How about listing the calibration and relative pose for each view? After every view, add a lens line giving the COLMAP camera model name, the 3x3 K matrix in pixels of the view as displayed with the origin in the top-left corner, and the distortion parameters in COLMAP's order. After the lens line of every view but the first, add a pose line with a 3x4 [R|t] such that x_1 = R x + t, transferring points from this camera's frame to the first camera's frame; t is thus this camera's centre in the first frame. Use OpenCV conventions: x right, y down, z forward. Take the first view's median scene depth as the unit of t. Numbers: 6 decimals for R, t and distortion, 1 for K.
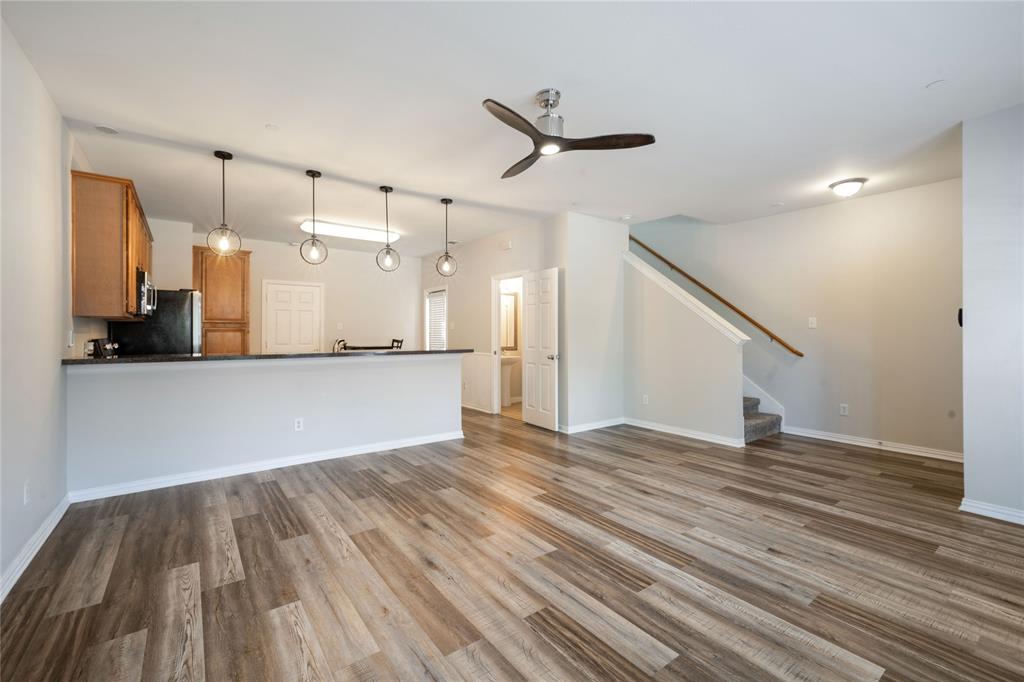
lens RADIAL K [[437.4, 0, 511.3], [0, 437.4, 331.4], [0, 0, 1]] dist [-0.000903, 0.000080]
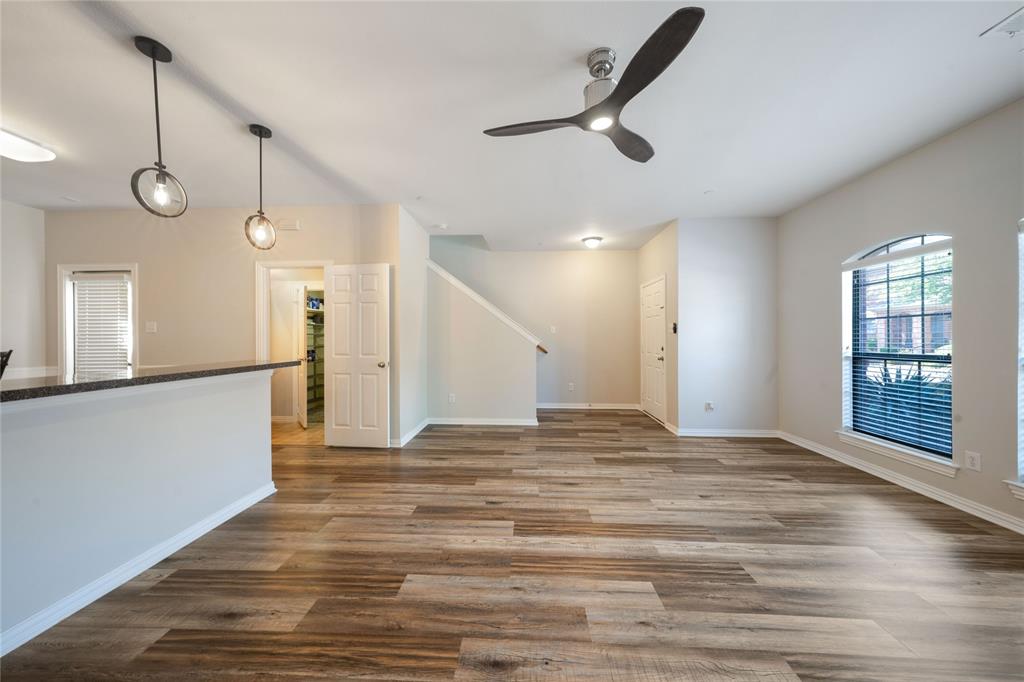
lens RADIAL K [[346.1, 0, 513.4], [0, 346.1, 339.5], [0, 0, 1]] dist [0.002164, 0.000463]
pose [[0.632519, -0.006803, 0.774515, -0.470040], [-0.000922, 0.999954, 0.009536, 0.001938], [-0.774544, -0.006746, 0.632484, 0.601836]]
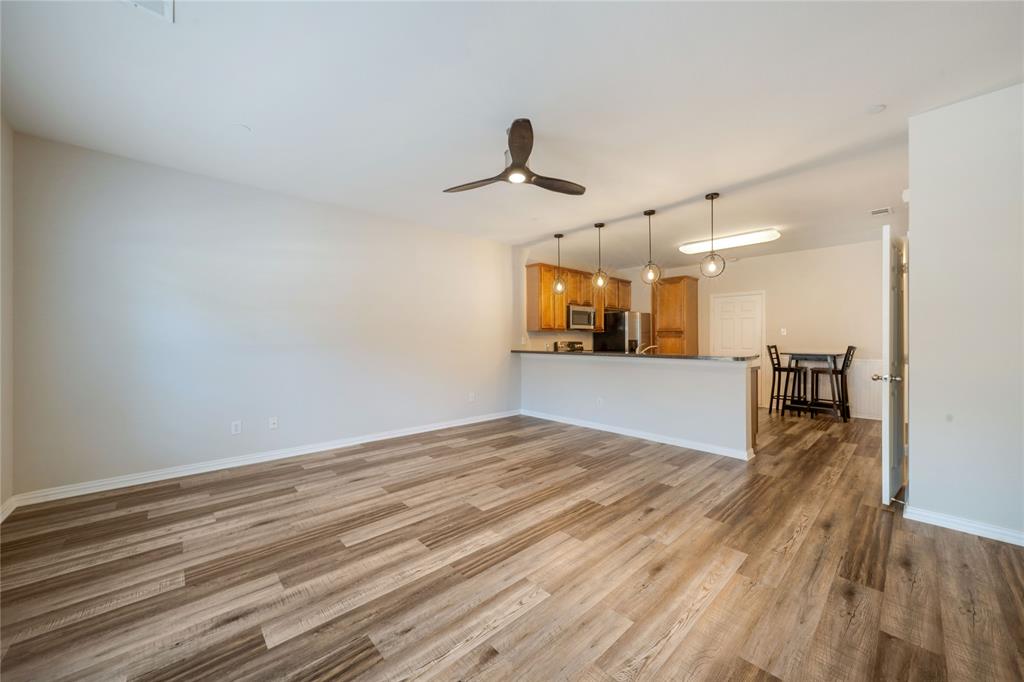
lens RADIAL K [[376.6, 0, 513.3], [0, 376.6, 343.4], [0, 0, 1]] dist [-0.008303, -0.000073]
pose [[0.107028, 0.010678, -0.994199, 0.915468], [0.006573, 0.999913, 0.011447, 0.005011], [0.994234, -0.007760, 0.106949, 0.755363]]
